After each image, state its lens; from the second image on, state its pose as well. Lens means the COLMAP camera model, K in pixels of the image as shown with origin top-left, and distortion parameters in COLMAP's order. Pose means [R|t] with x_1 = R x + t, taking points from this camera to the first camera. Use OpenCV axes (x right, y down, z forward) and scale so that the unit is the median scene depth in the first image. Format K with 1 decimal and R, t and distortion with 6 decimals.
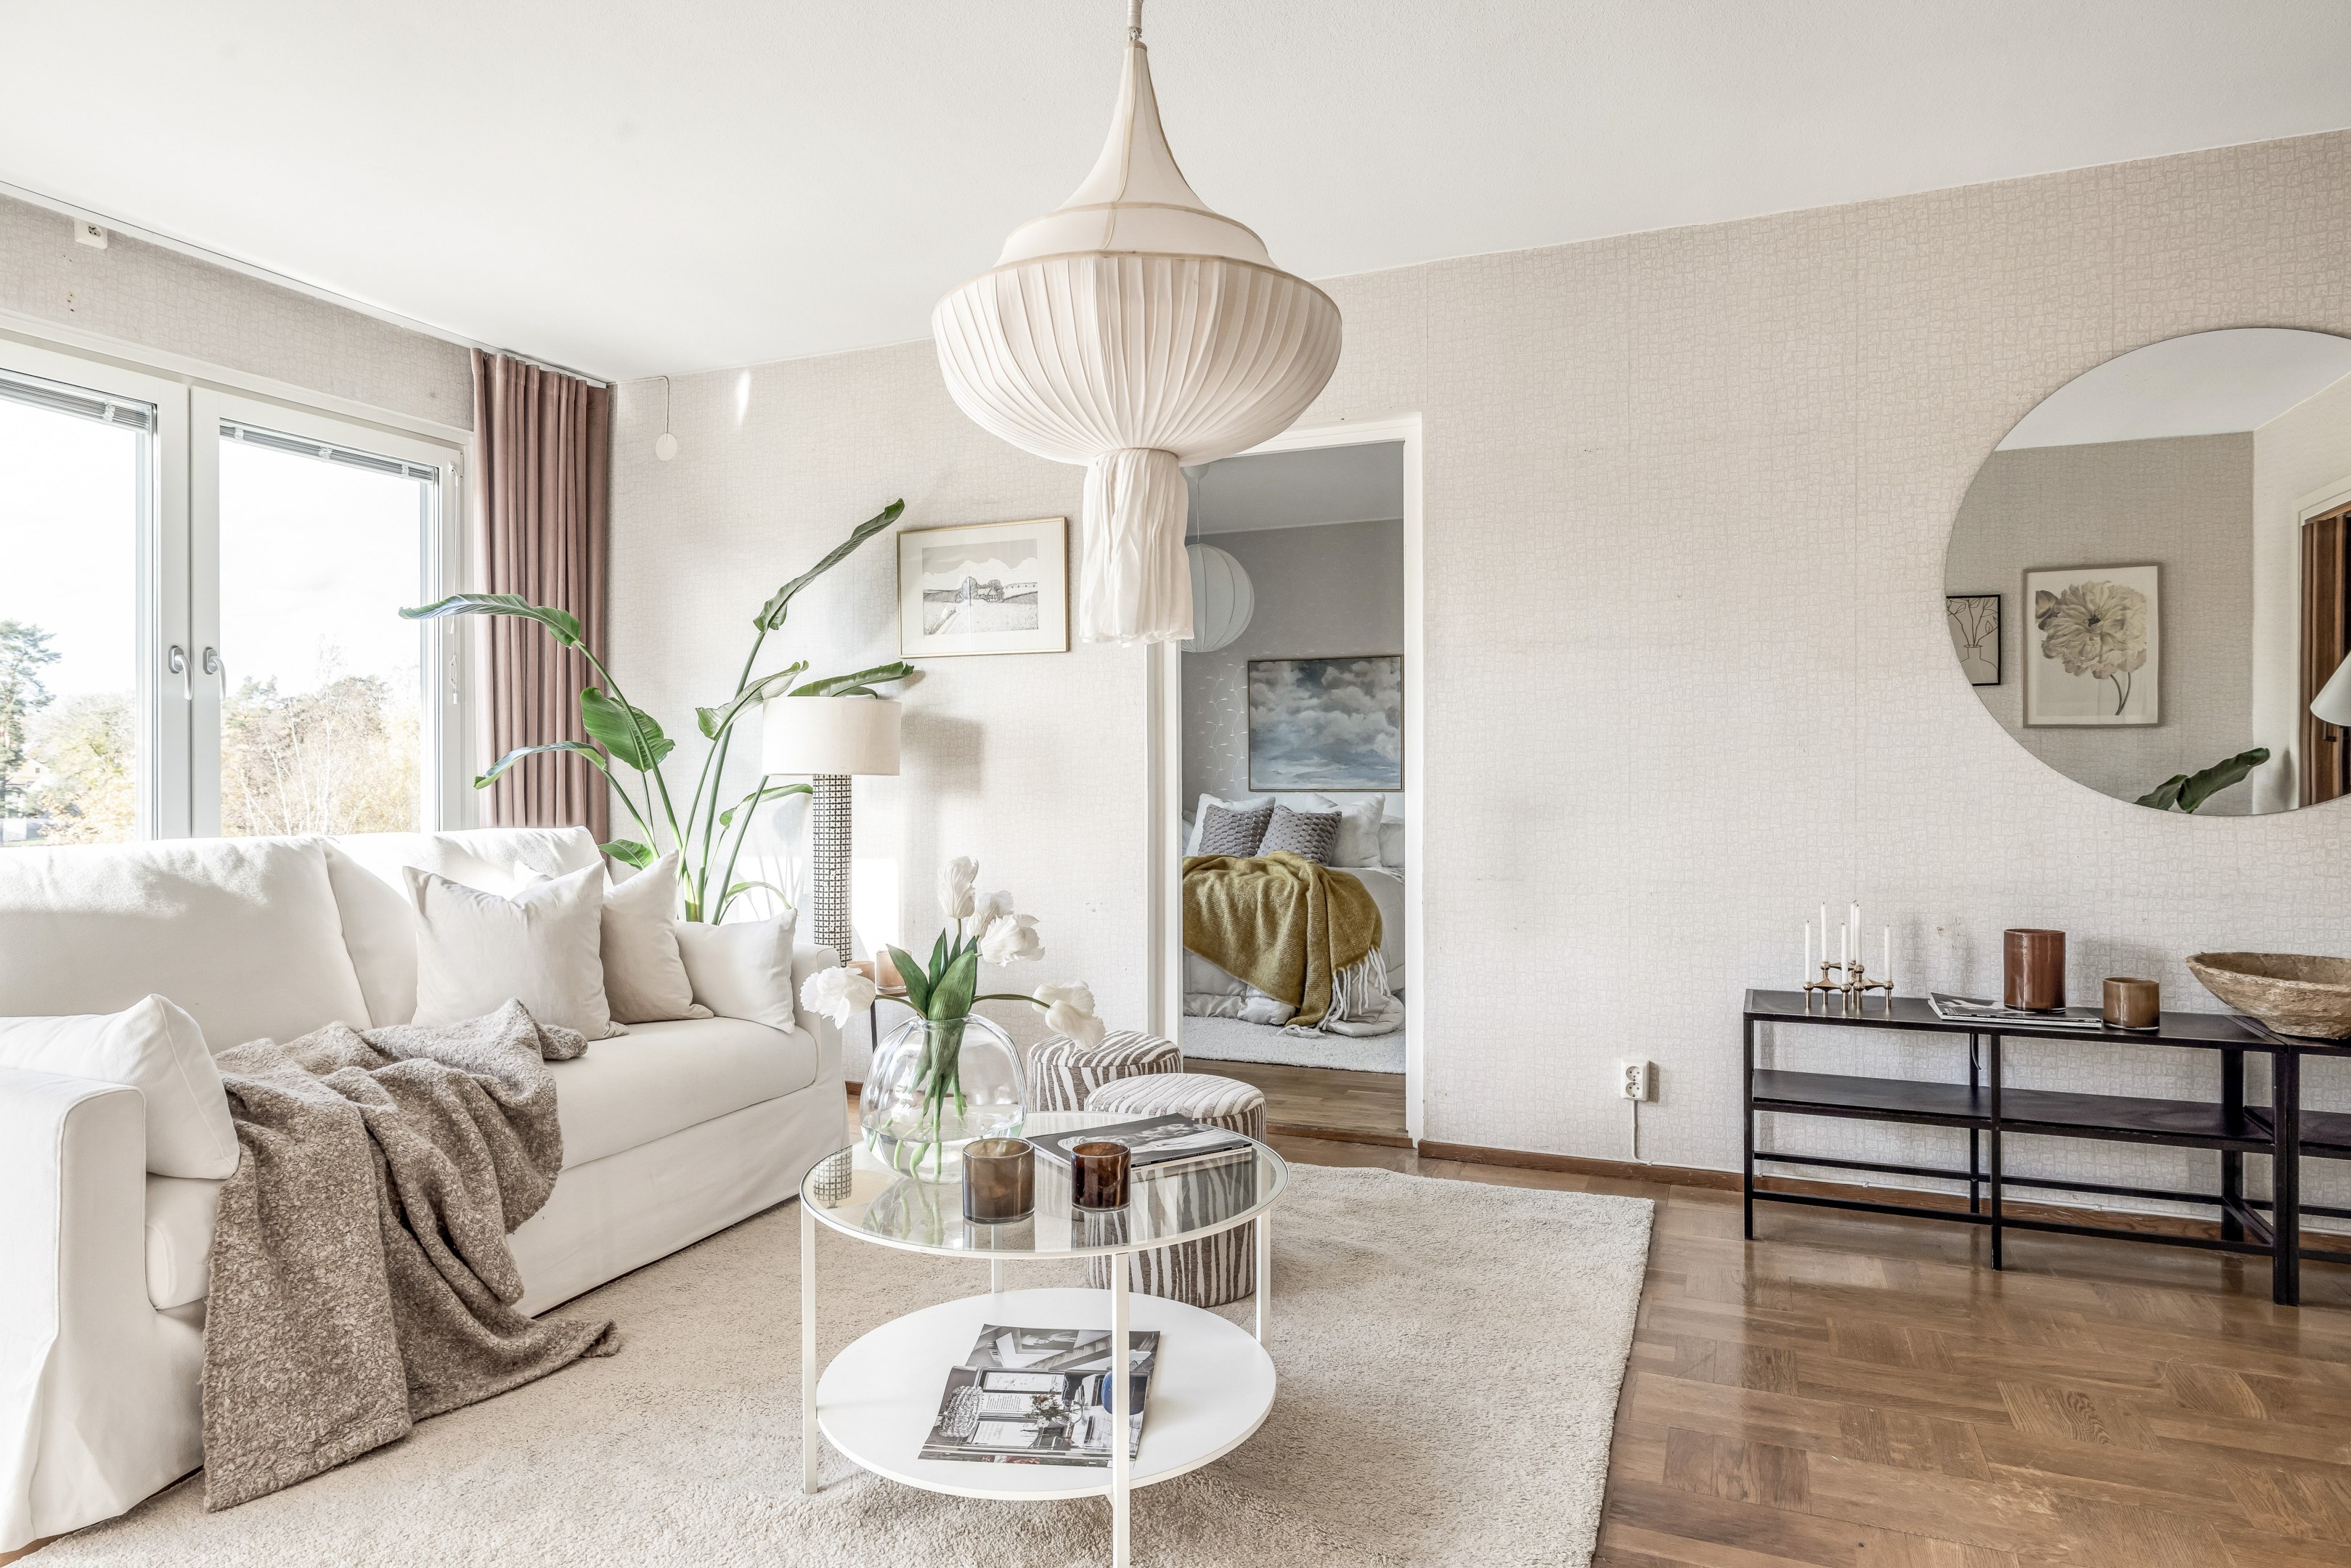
lens RADIAL K [[1364.8, 0, 1167.3], [0, 1364.8, 770.8], [0, 0, 1]] dist [-0.001518, 0.001850]
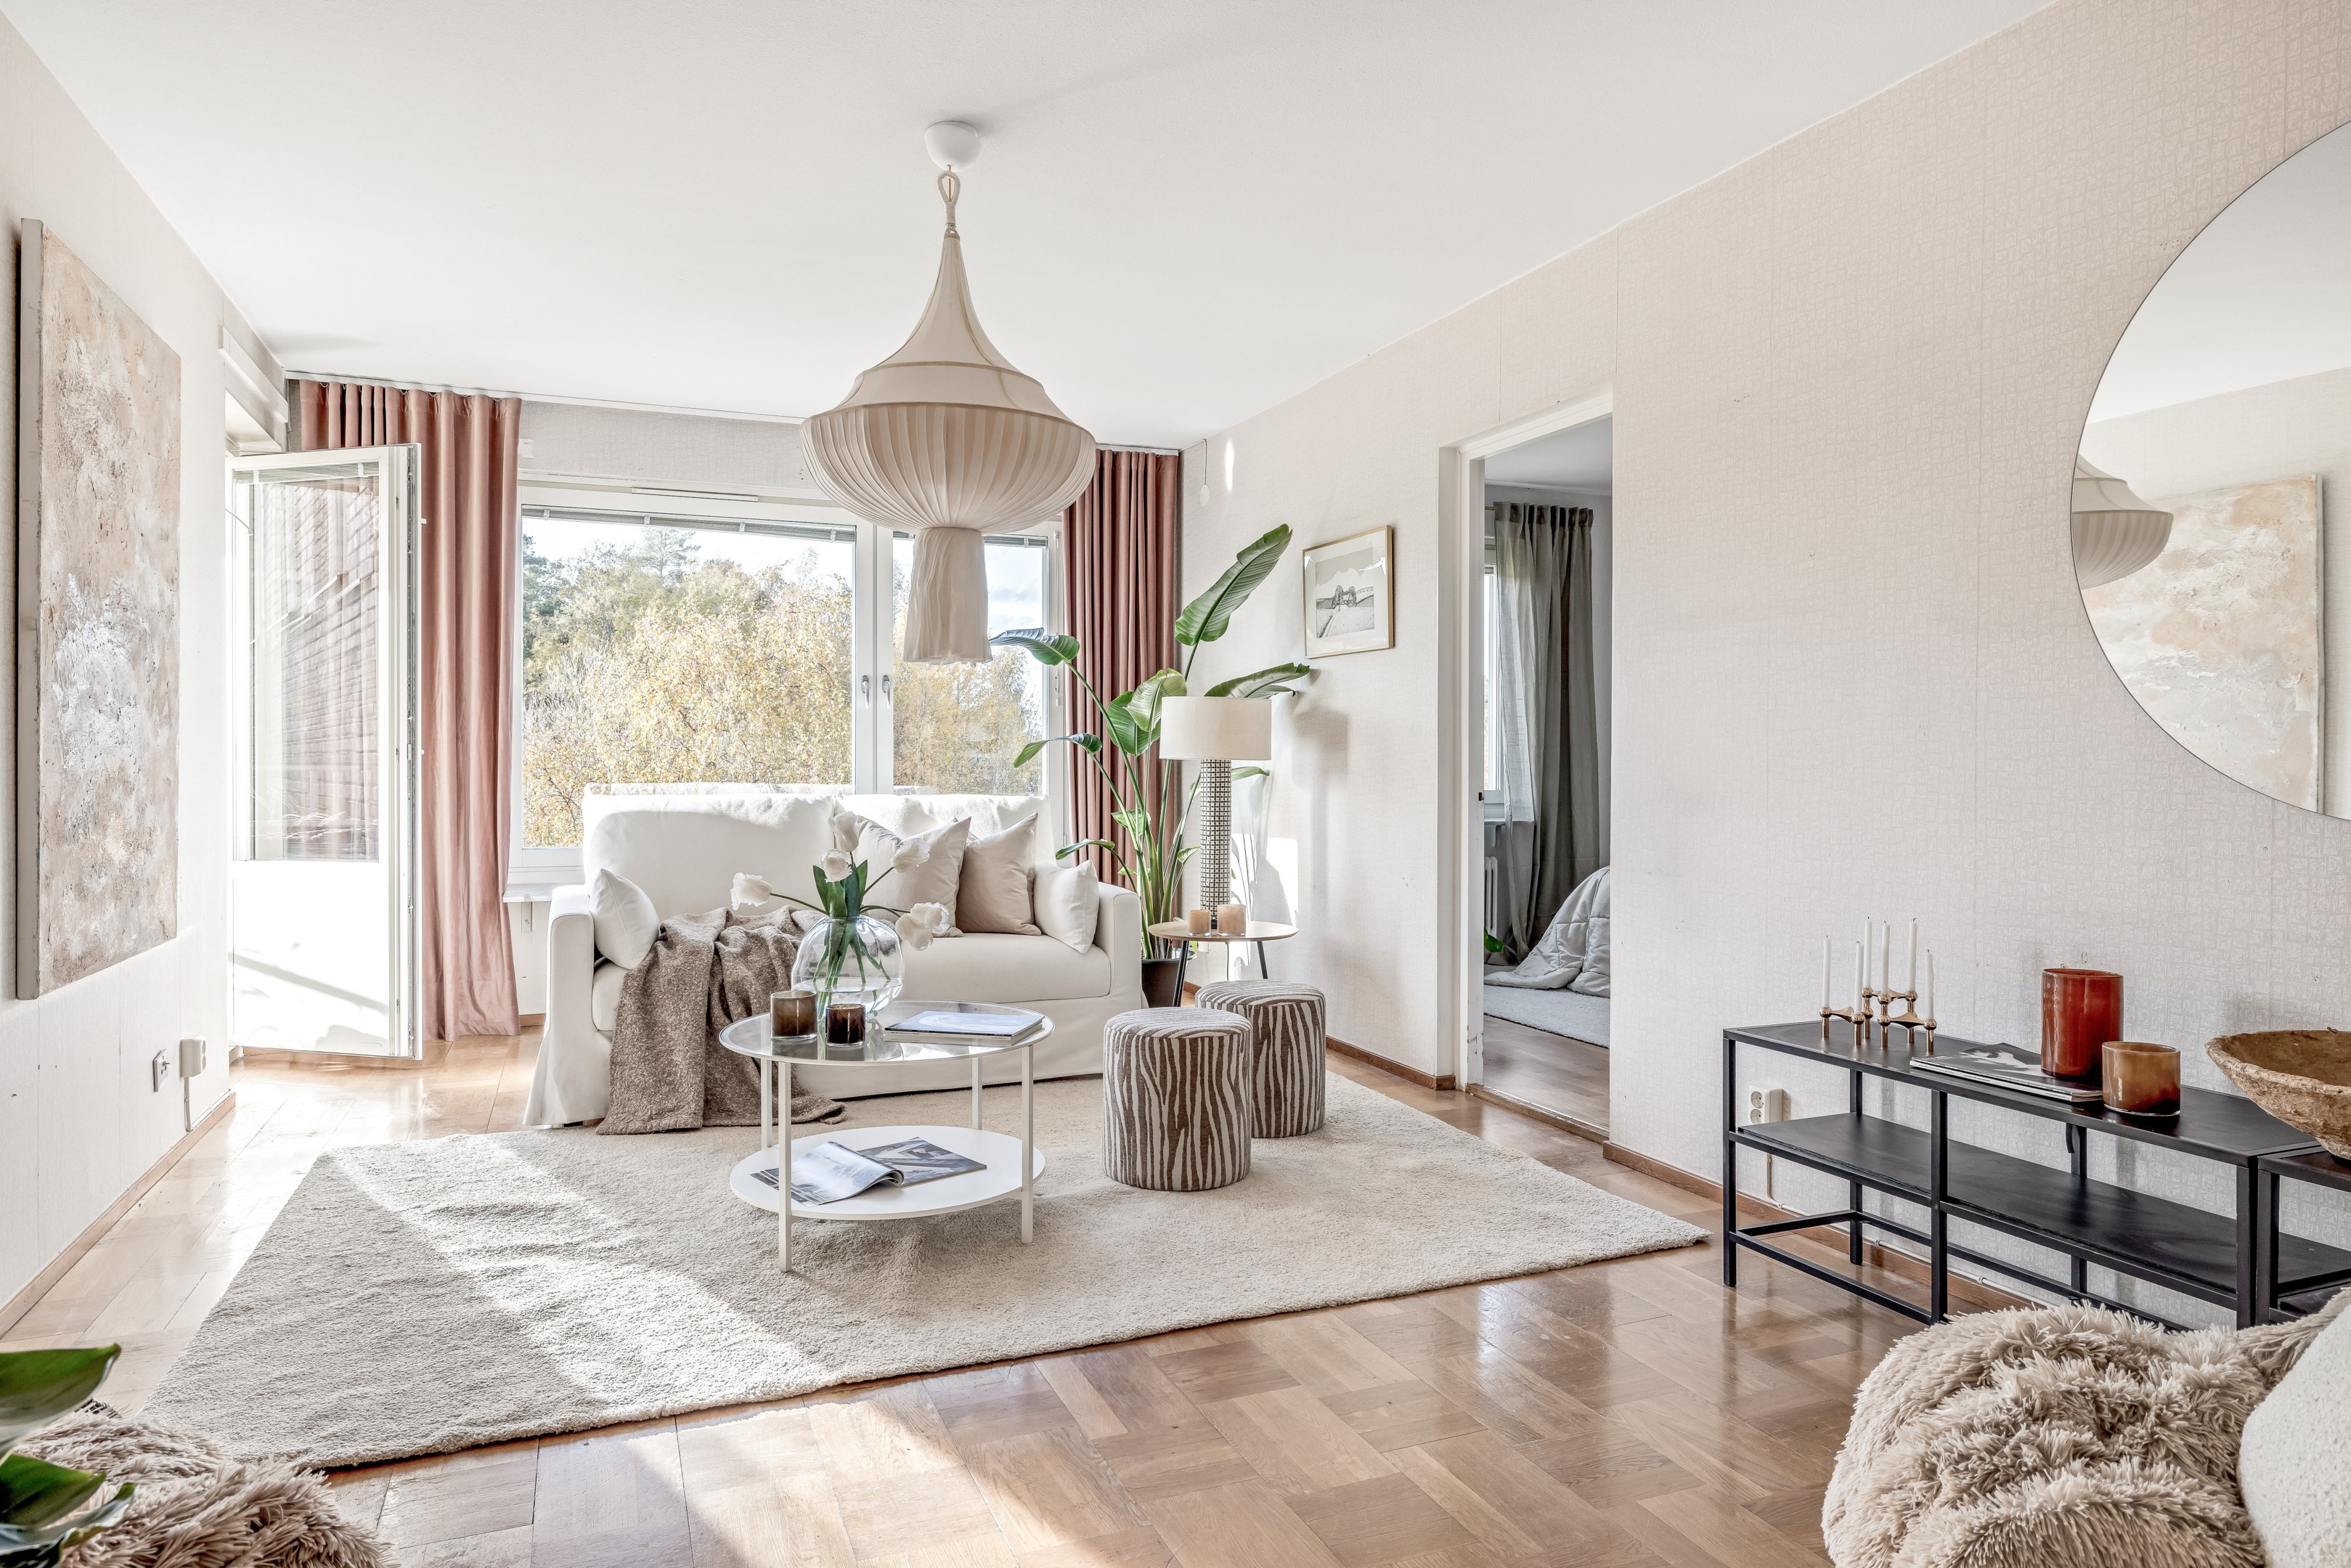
lens RADIAL K [[1412.7, 0, 1163.8], [0, 1412.7, 766.9], [0, 0, 1]] dist [-0.003466, 0.003724]
pose [[0.708368, 0.008278, -0.705794, 0.662790], [-0.002981, 0.999957, 0.008736, -0.000970], [0.705837, -0.004084, 0.708363, 0.073826]]
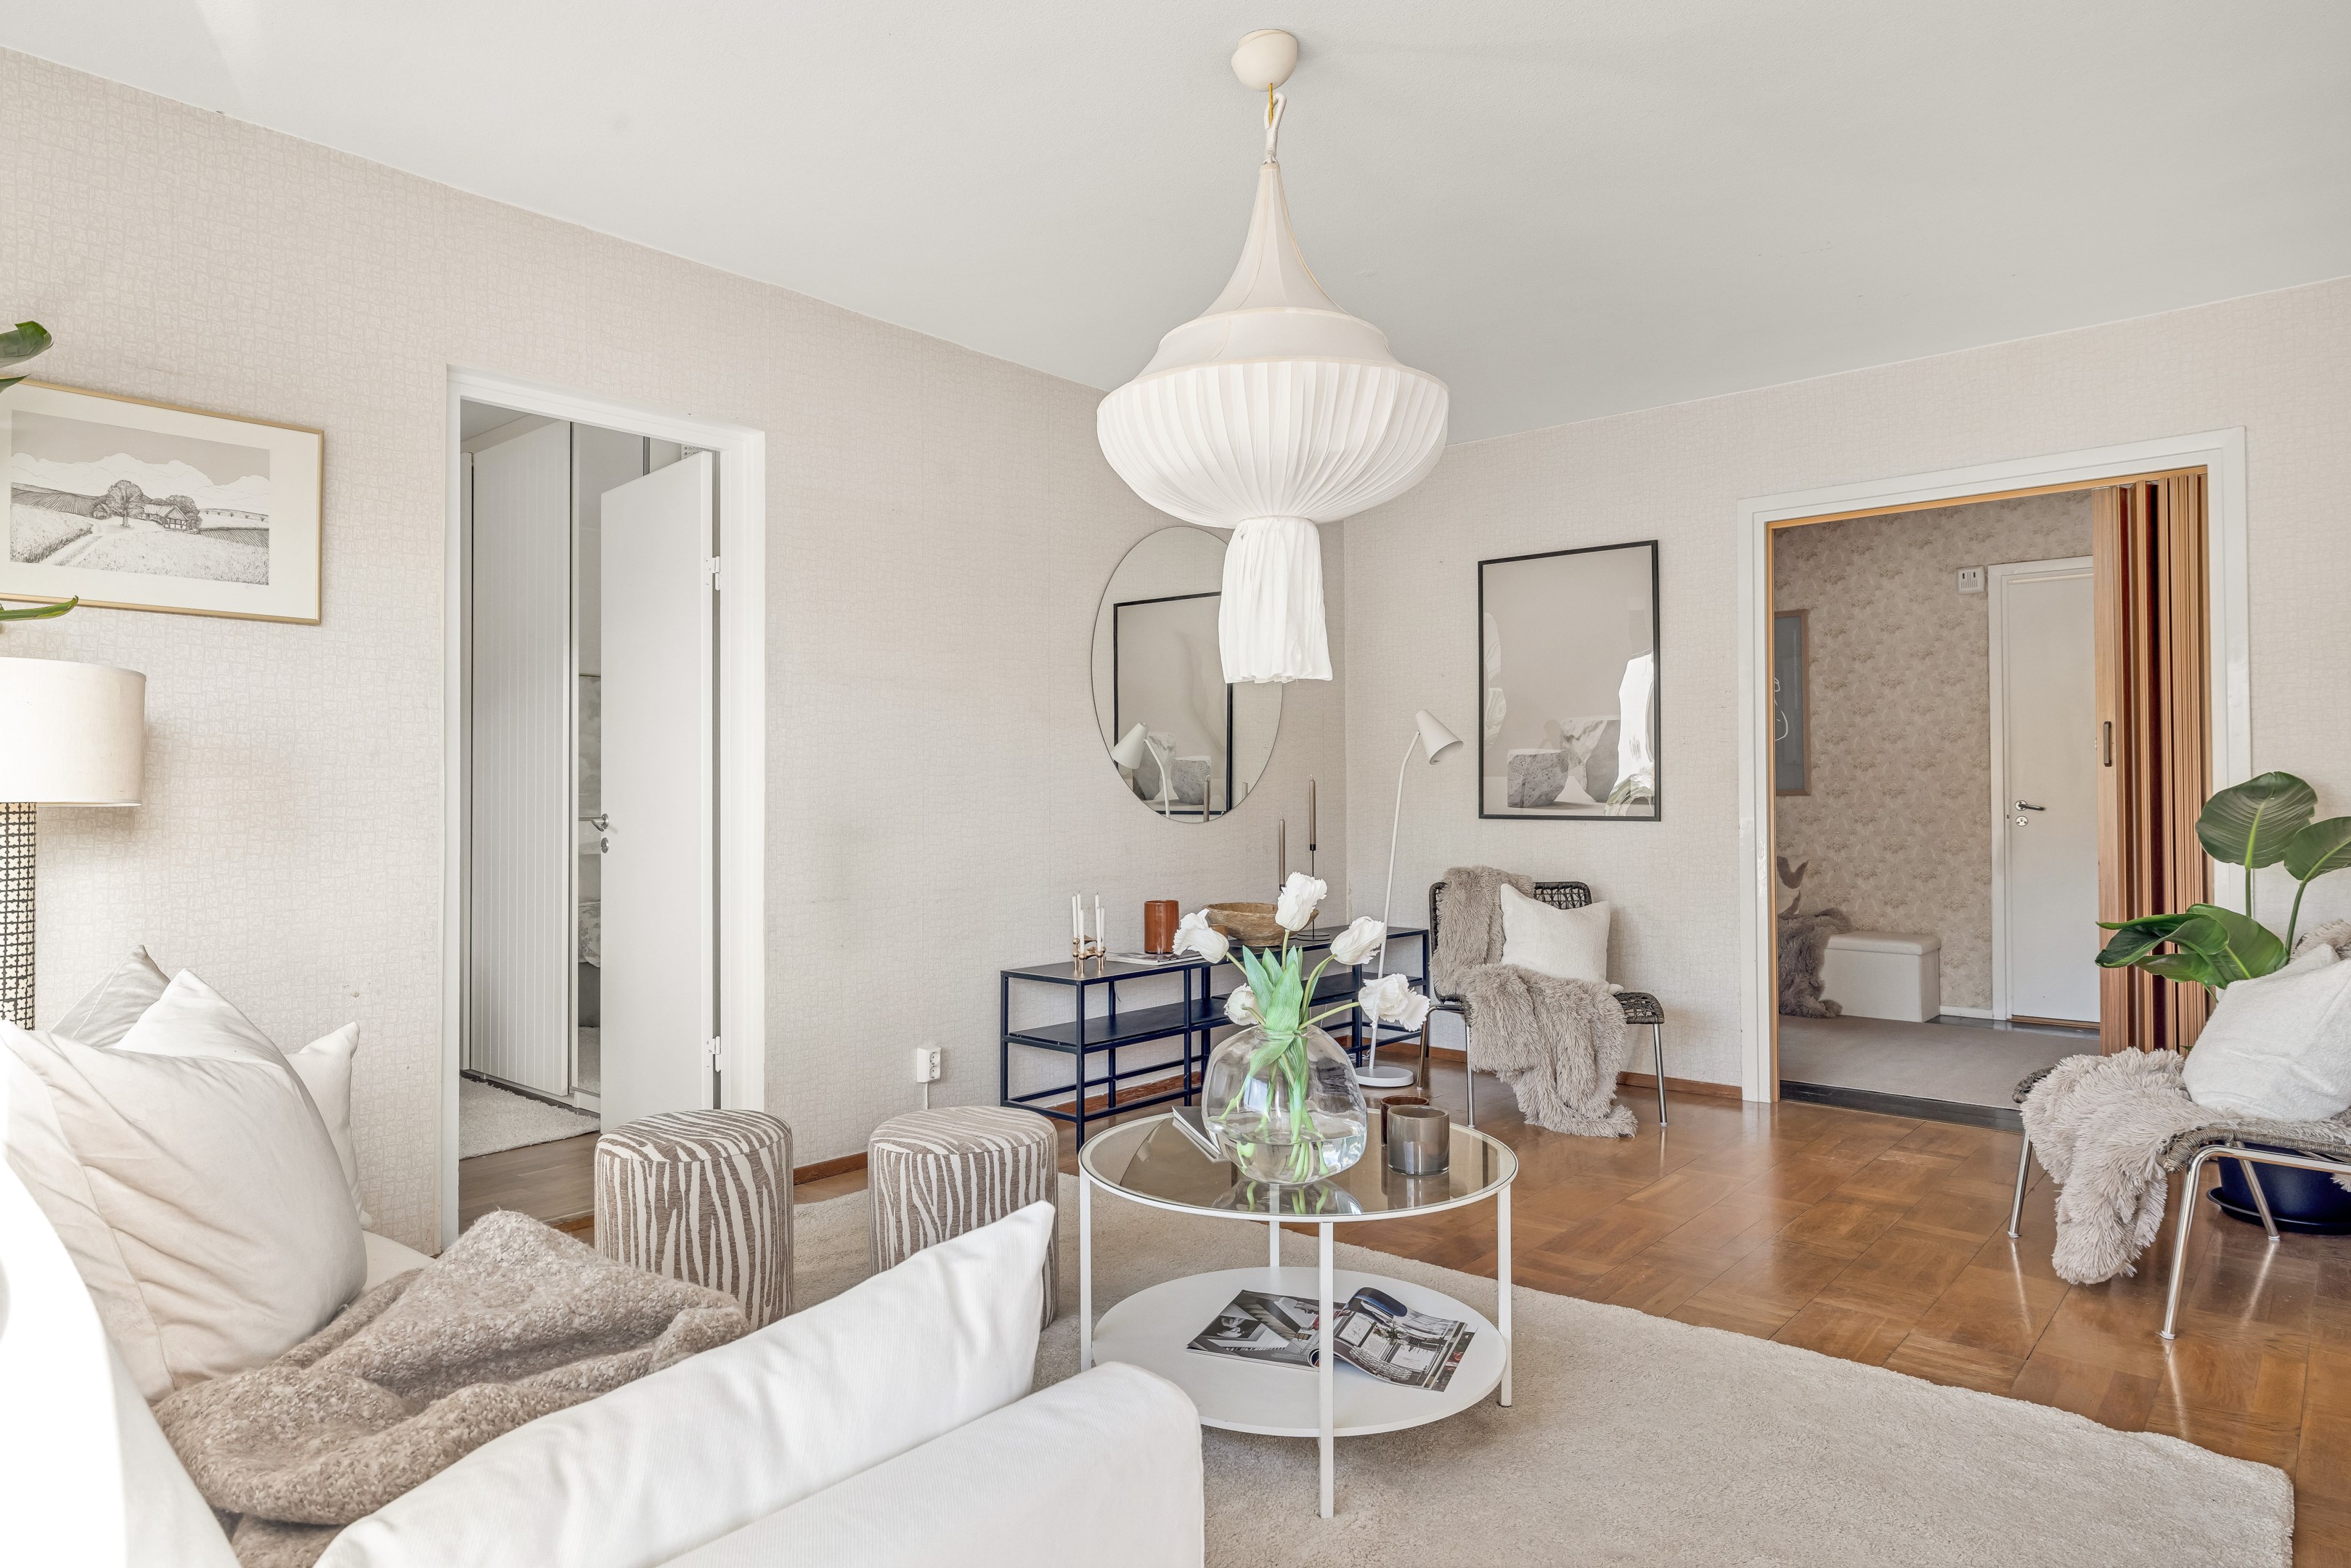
lens RADIAL K [[1364.8, 0, 1189.5], [0, 1364.8, 777.9], [0, 0, 1]] dist [-0.001518, 0.001850]
pose [[0.318437, 0.013761, 0.947844, -0.649266], [0.005580, 0.999850, -0.016391, 0.004257], [-0.947928, 0.010509, 0.318312, 0.404352]]
